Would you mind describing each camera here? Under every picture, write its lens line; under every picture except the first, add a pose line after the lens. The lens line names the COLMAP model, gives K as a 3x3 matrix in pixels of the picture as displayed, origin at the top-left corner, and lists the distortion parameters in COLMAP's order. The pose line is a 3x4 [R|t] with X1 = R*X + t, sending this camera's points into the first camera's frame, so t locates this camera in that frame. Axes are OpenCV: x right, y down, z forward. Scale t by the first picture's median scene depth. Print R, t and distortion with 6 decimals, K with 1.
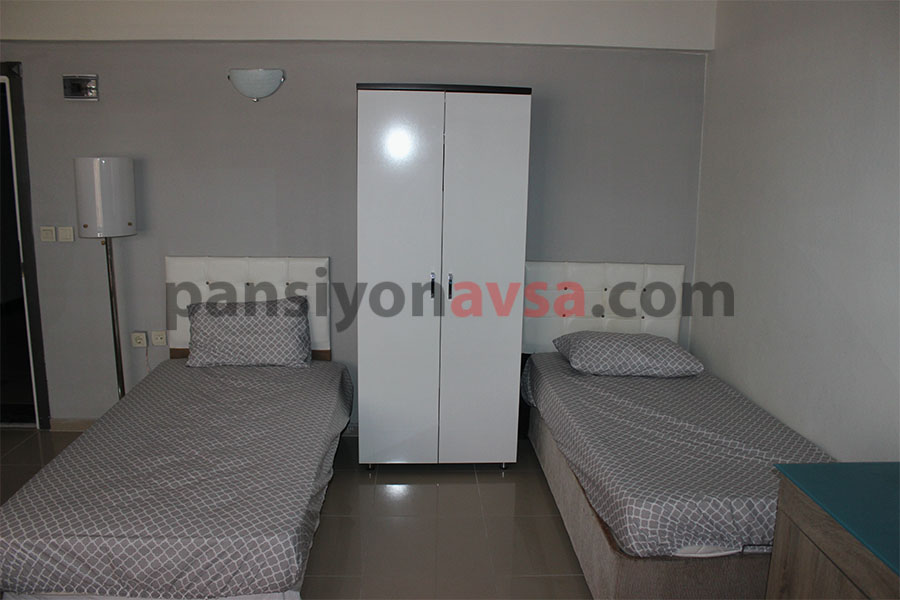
lens RADIAL K [[750.9, 0, 450.0], [0, 750.9, 300.0], [0, 0, 1]] dist [-0.181364, 0.146009]
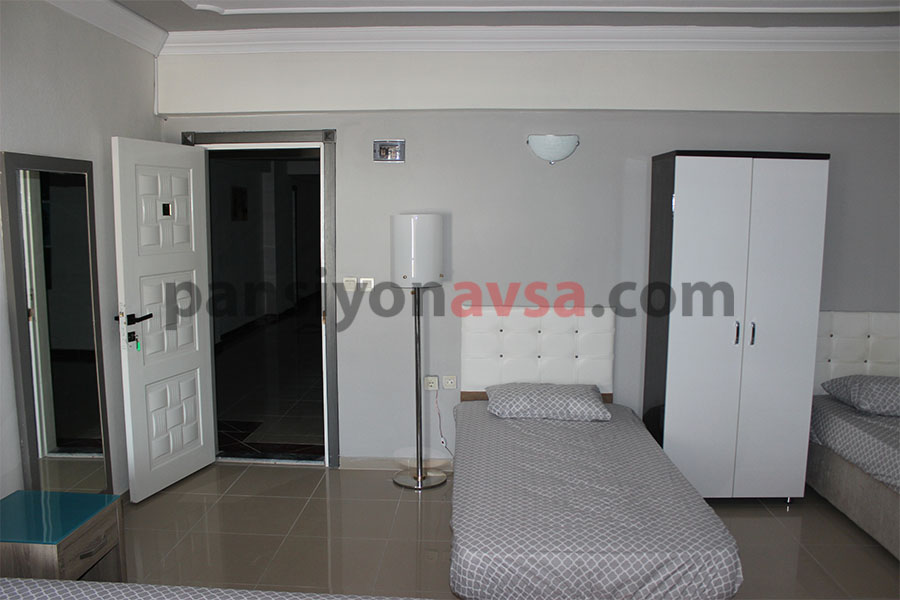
lens RADIAL K [[750.9, 0, 450.0], [0, 750.9, 300.0], [0, 0, 1]] dist [-0.181364, 0.146009]
pose [[0.994941, -0.001411, -0.100452, -0.525479], [-0.005582, 0.997580, -0.069299, 0.014954], [0.100307, 0.069509, 0.992526, -0.175283]]
